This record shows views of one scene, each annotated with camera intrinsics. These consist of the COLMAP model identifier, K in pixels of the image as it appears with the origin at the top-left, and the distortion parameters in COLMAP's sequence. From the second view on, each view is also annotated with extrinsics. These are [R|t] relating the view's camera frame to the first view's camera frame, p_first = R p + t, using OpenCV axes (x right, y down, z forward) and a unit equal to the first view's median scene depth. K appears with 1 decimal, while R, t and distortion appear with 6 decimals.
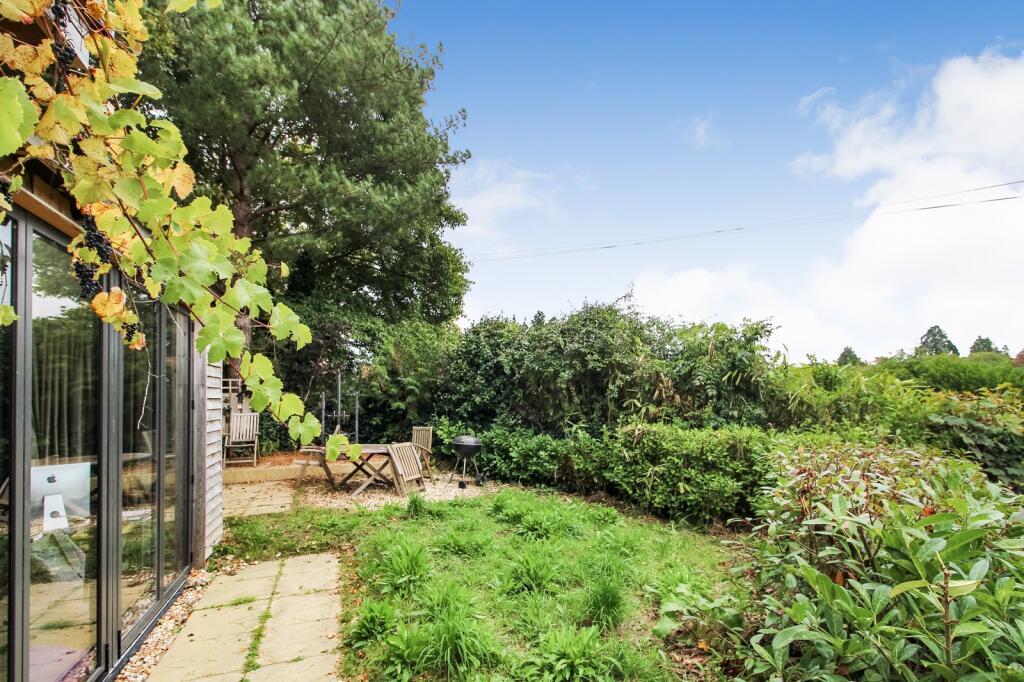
lens RADIAL K [[481.9, 0, 513.5], [0, 481.9, 389.4], [0, 0, 1]] dist [-0.000084, -0.000089]
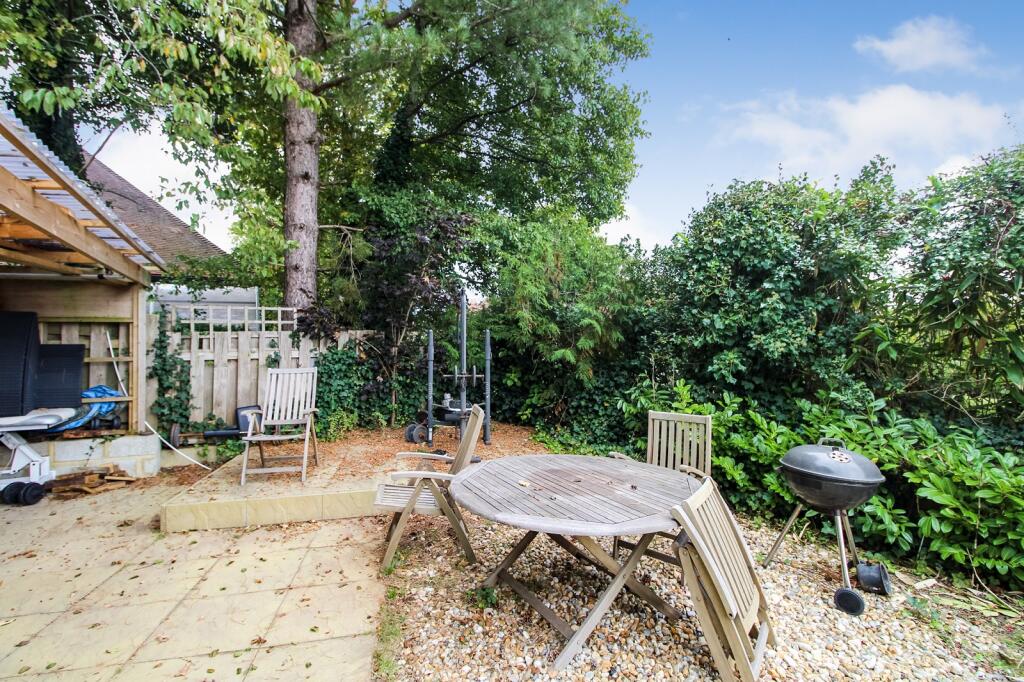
lens RADIAL K [[468.7, 0, 515.0], [0, 468.7, 339.5], [0, 0, 1]] dist [0.002338, -0.001037]
pose [[0.988419, 0.005887, -0.151633, -0.217186], [-0.003439, 0.999860, 0.016398, 0.007457], [0.151708, -0.015687, 0.988301, 0.480737]]
